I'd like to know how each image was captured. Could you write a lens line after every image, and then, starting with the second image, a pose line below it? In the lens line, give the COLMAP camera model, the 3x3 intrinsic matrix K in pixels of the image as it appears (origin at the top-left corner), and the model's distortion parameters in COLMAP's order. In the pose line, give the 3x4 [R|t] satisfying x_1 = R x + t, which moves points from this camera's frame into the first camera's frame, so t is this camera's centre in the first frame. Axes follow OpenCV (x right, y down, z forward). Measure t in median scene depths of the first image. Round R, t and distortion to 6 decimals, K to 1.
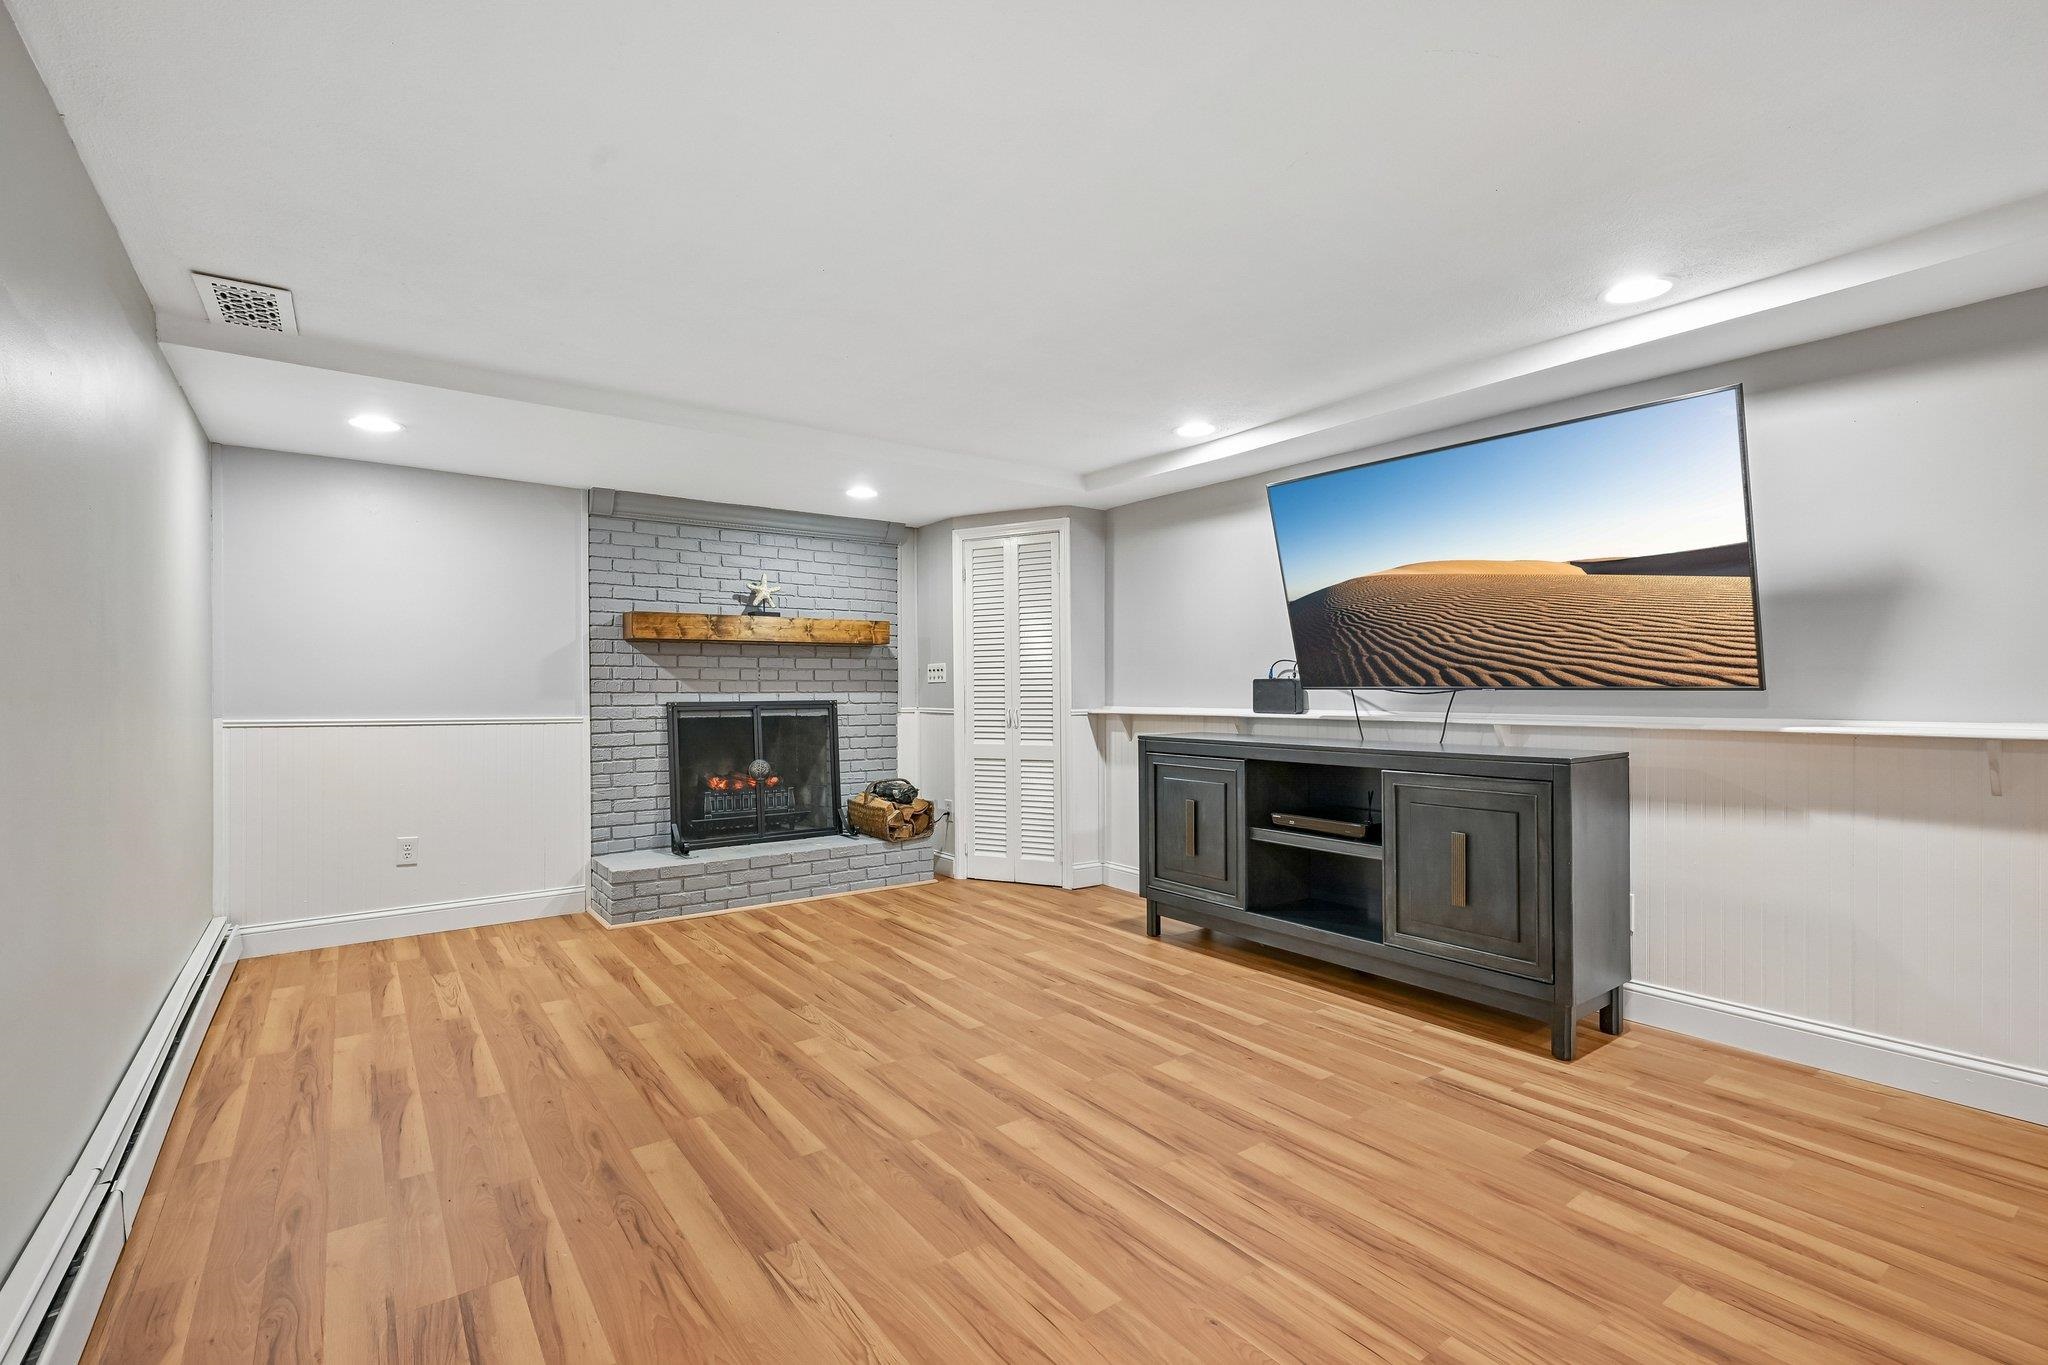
lens RADIAL K [[917.0, 0, 1021.8], [0, 917.0, 689.4], [0, 0, 1]] dist [0.001239, -0.000671]
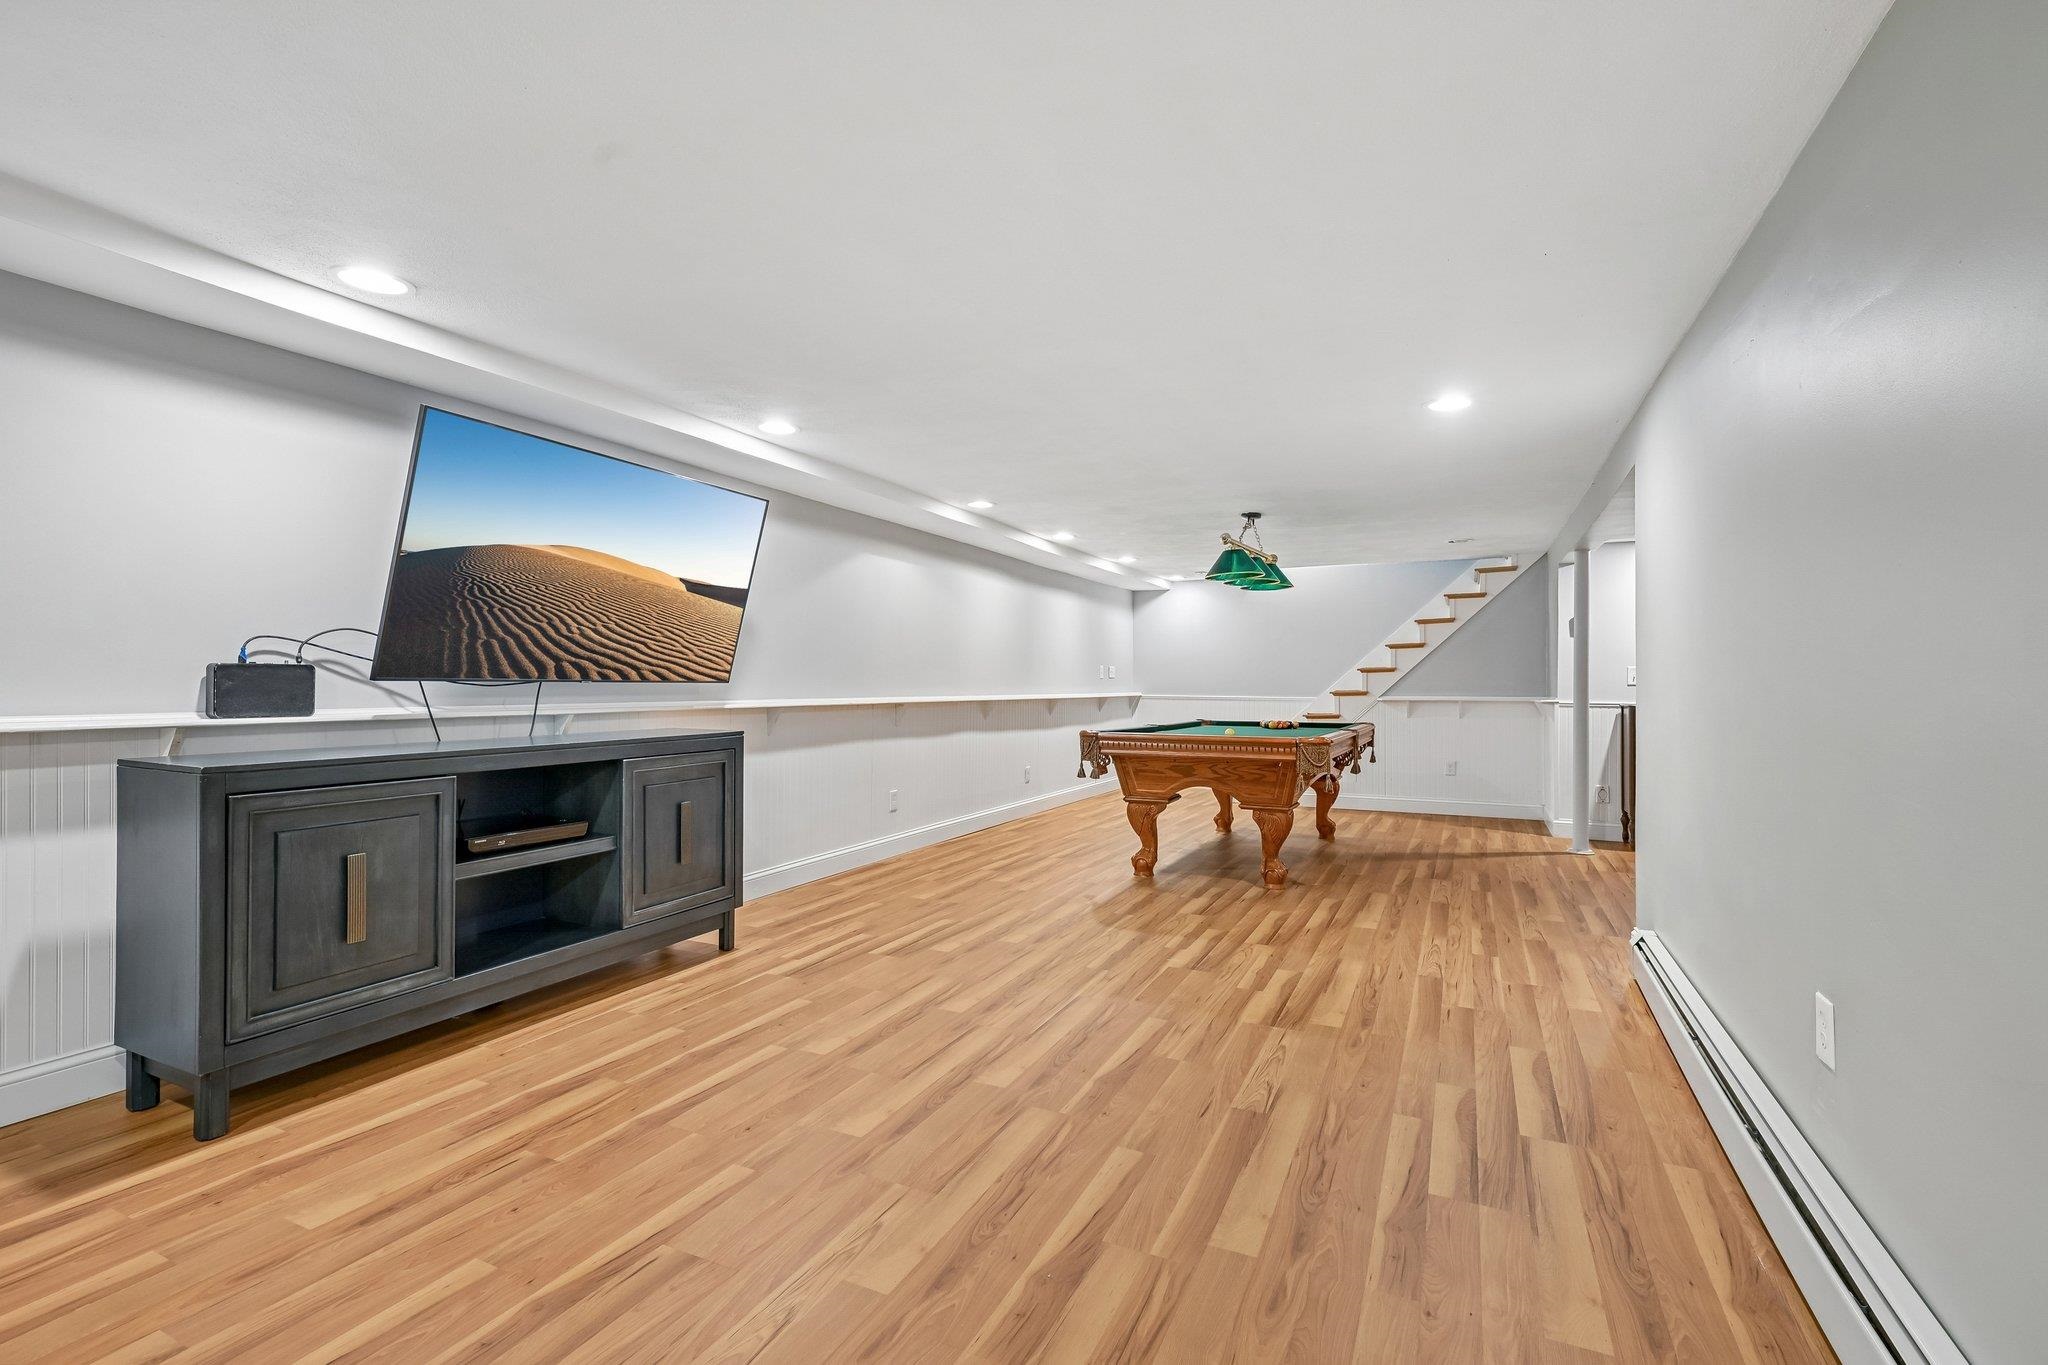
lens RADIAL K [[917.0, 0, 1023.0], [0, 917.0, 683.9], [0, 0, 1]] dist [0.001239, -0.000671]
pose [[-0.467896, 0.000320, 0.883784, -0.782149], [-0.002439, 0.999996, -0.001653, 0.003311], [-0.883780, -0.002929, -0.467893, 1.172306]]
